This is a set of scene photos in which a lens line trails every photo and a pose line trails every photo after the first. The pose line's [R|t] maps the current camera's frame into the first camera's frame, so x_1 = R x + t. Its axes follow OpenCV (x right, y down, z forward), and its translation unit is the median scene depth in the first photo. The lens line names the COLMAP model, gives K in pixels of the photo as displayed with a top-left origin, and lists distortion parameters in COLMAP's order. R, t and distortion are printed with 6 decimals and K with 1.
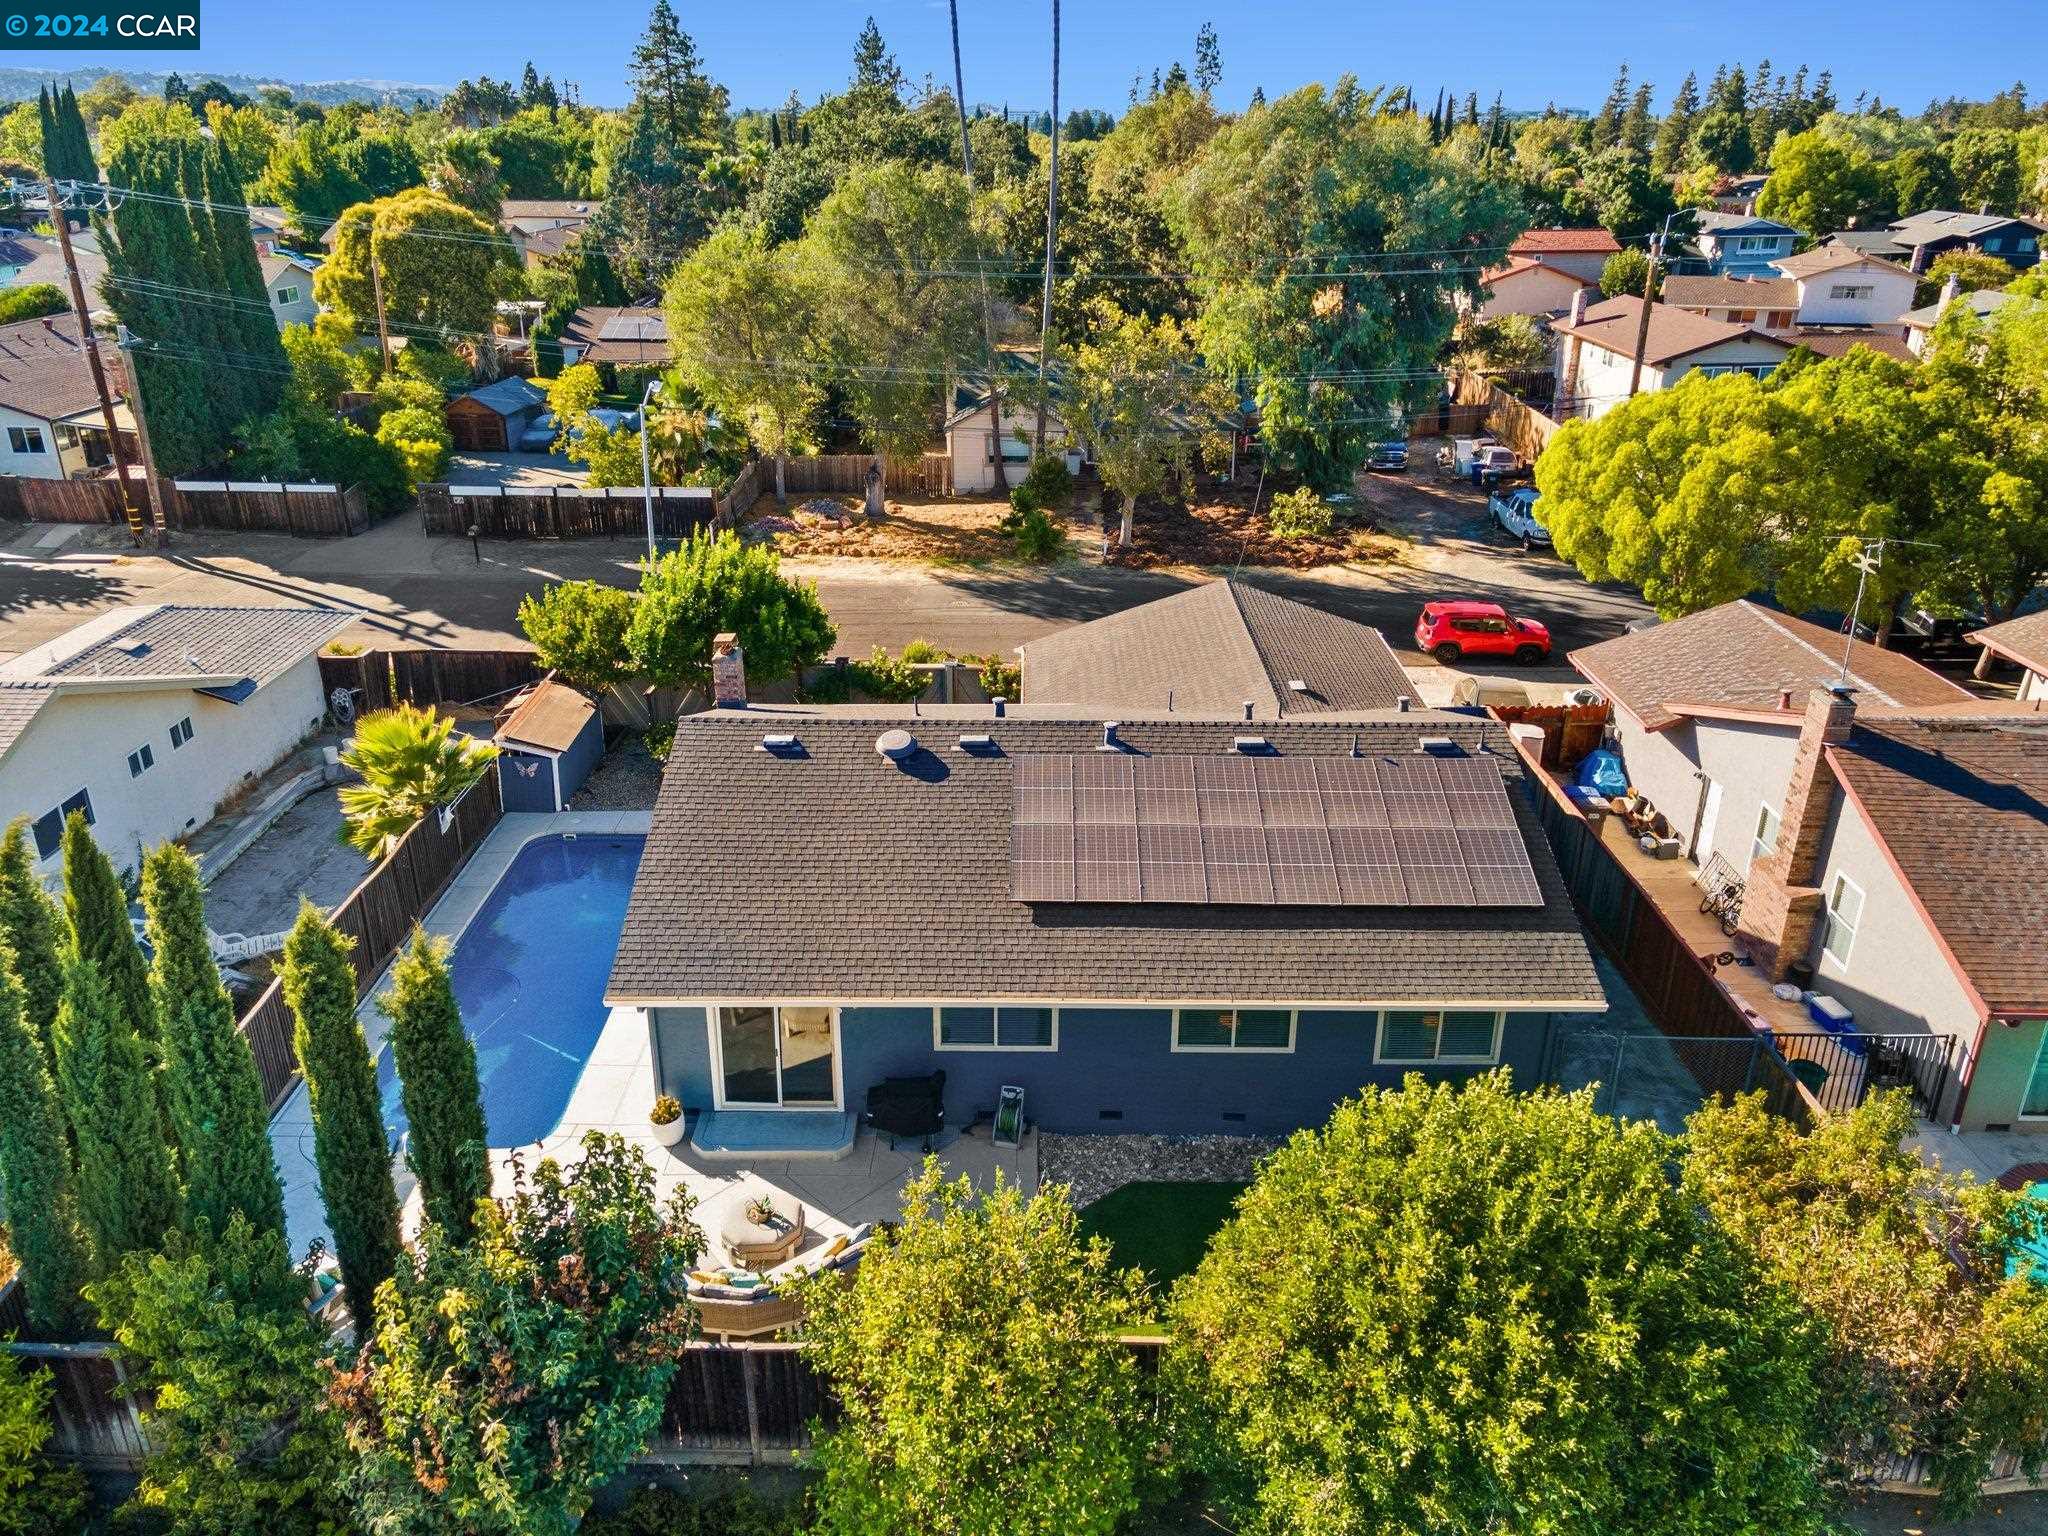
lens RADIAL K [[1512.0, 0, 1034.2], [0, 1512.0, 773.9], [0, 0, 1]] dist [-0.000899, 0.072238]
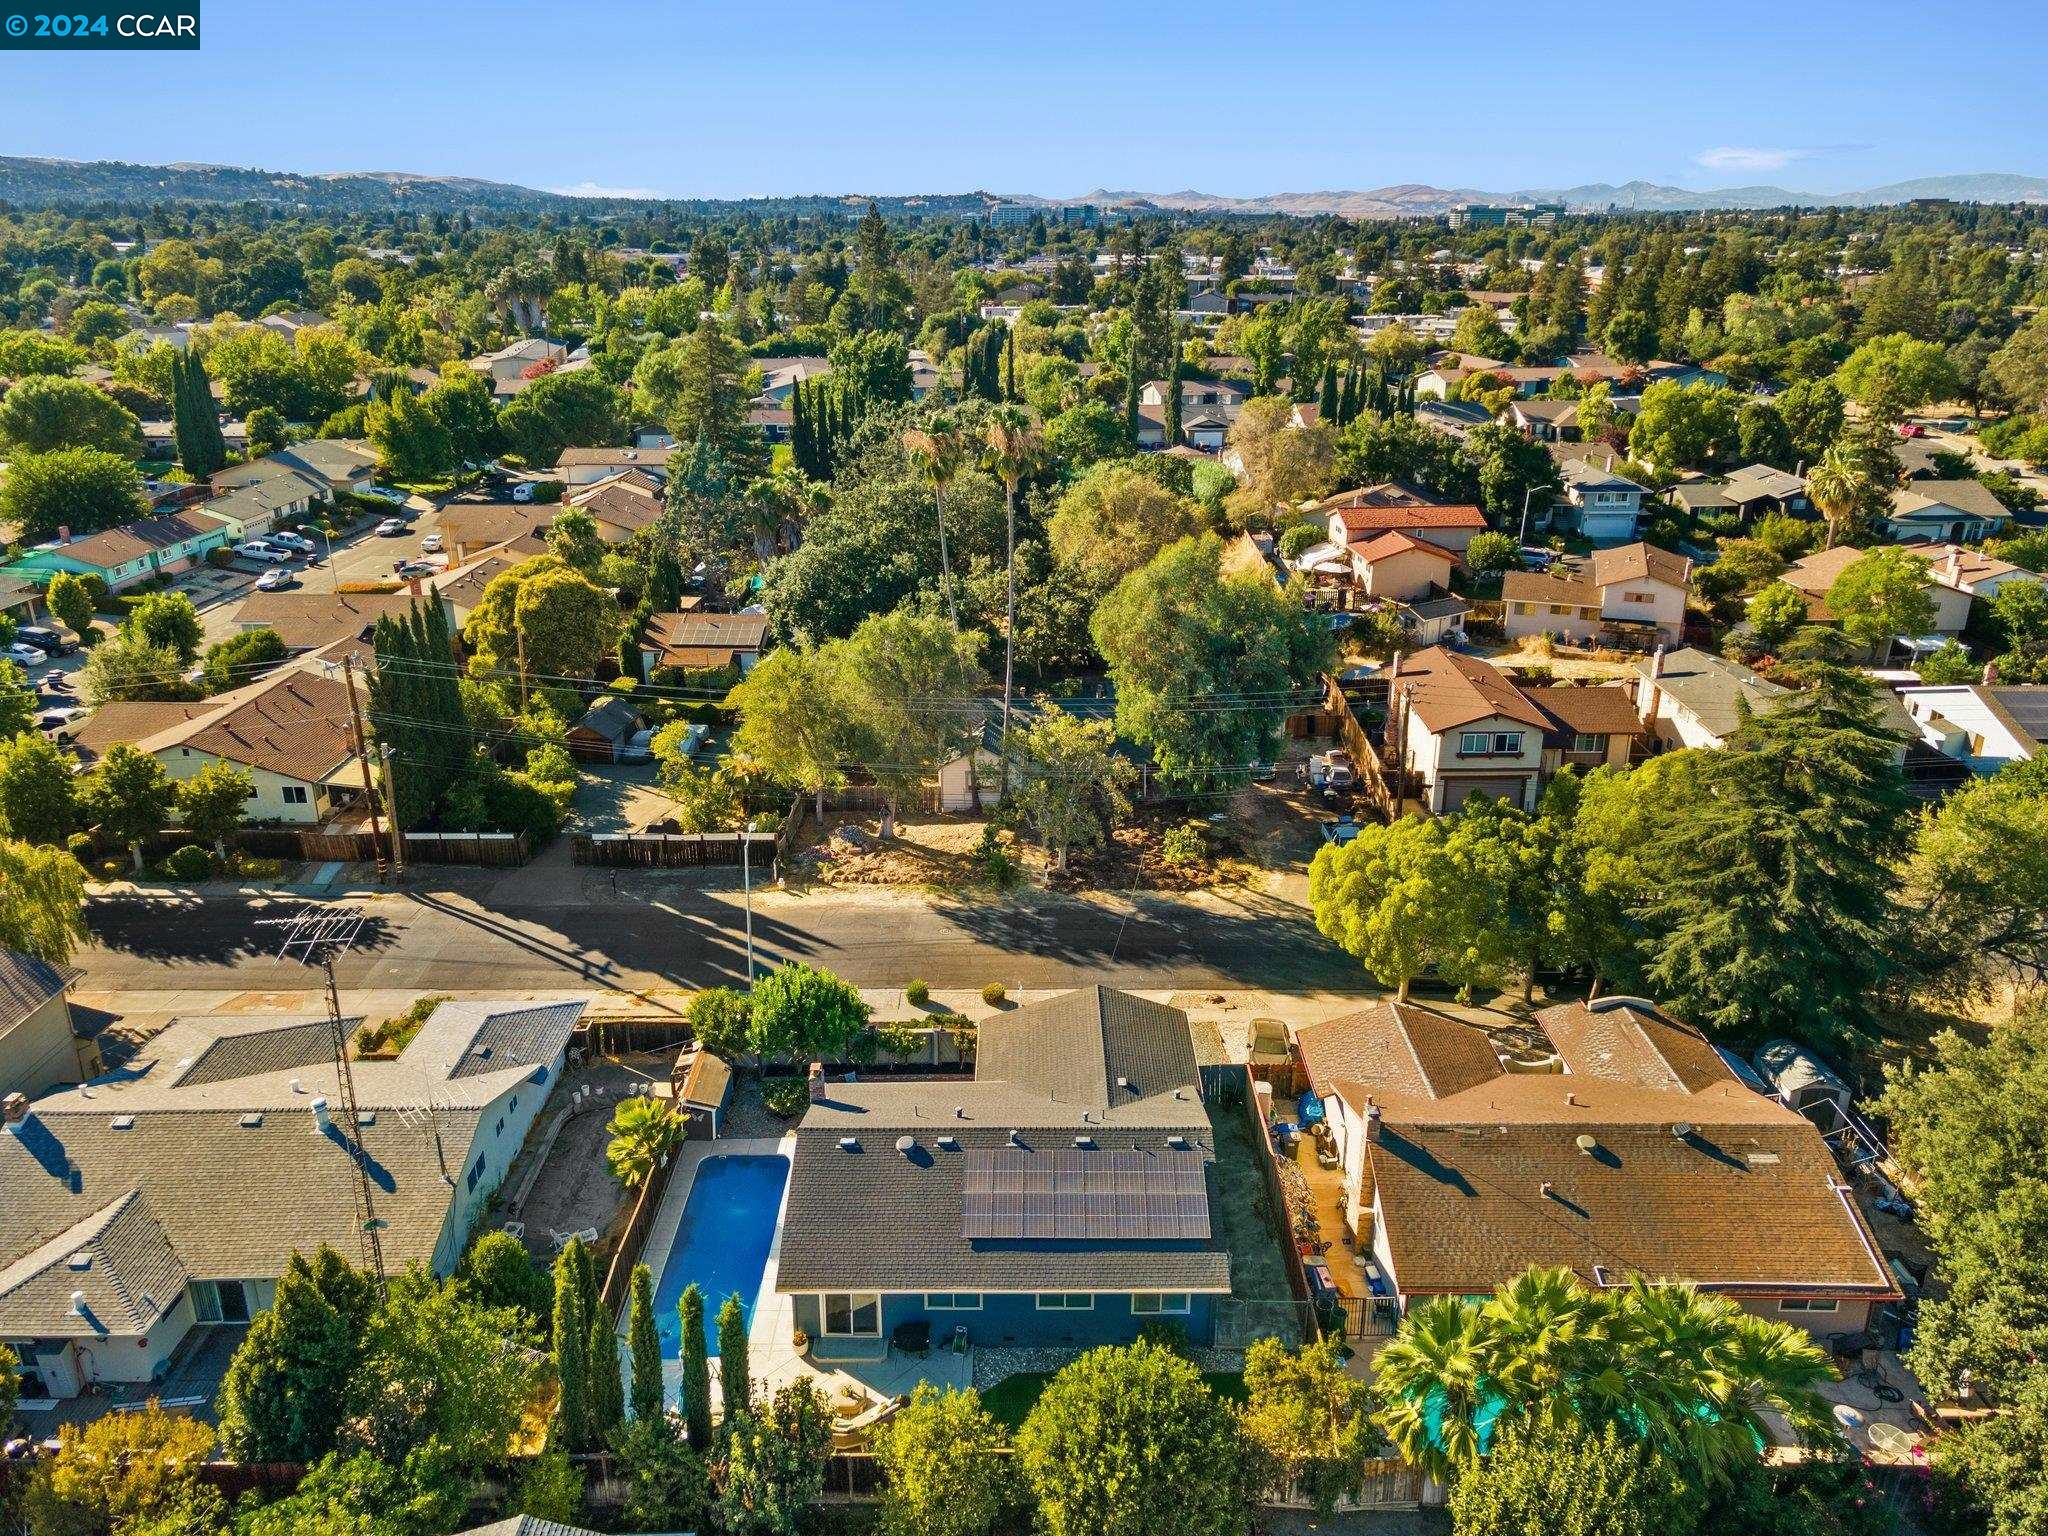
lens RADIAL K [[1511.0, 0, 1035.8], [0, 1511.0, 762.8], [0, 0, 1]] dist [0.027057, 0.000315]
pose [[0.999982, -0.005676, 0.001757, 0.057414], [0.005762, 0.998533, -0.053834, -0.298388], [-0.001449, 0.053843, 0.998548, -0.747559]]
